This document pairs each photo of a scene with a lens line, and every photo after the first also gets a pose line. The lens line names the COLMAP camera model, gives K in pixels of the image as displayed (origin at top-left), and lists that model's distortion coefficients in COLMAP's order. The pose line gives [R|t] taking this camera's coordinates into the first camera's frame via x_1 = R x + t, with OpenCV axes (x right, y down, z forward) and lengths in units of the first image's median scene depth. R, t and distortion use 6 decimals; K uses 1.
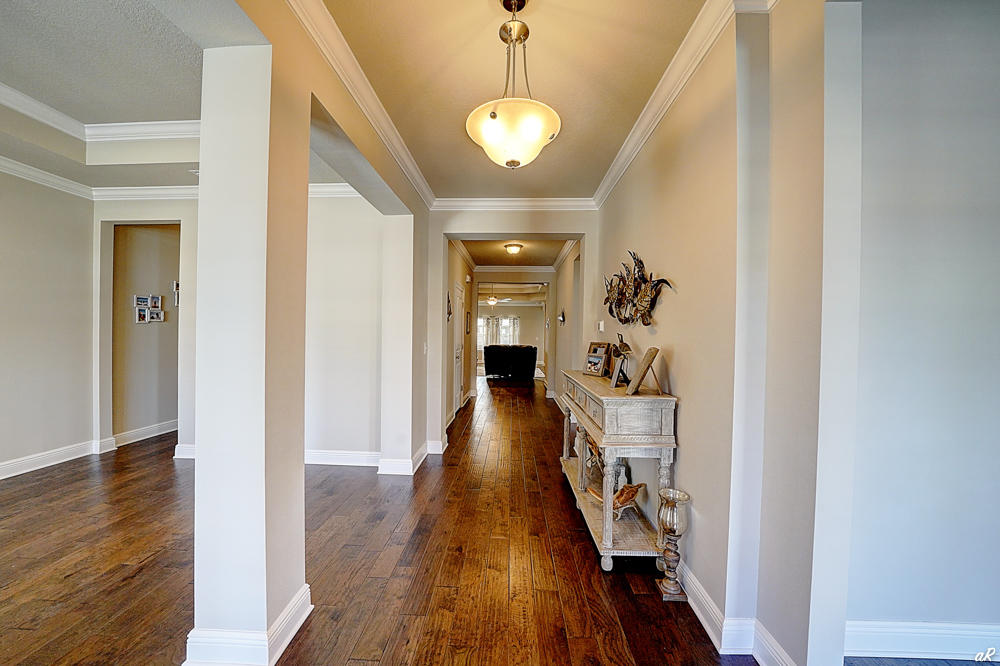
lens RADIAL K [[360.0, 0, 499.9], [0, 360.0, 338.4], [0, 0, 1]] dist [-0.023805, 0.000106]
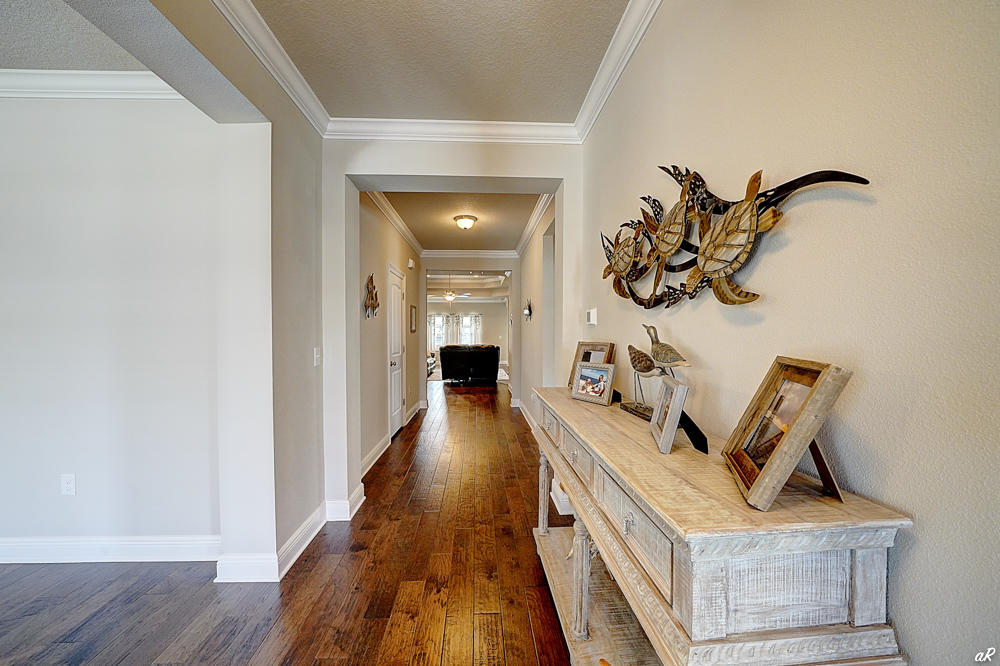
lens RADIAL K [[360.0, 0, 499.9], [0, 360.0, 338.4], [0, 0, 1]] dist [-0.023805, 0.000106]
pose [[0.994949, -0.017240, 0.098892, 0.031086], [0.016880, 0.999847, 0.004478, -0.000547], [-0.098954, -0.002786, 0.995088, 0.221222]]
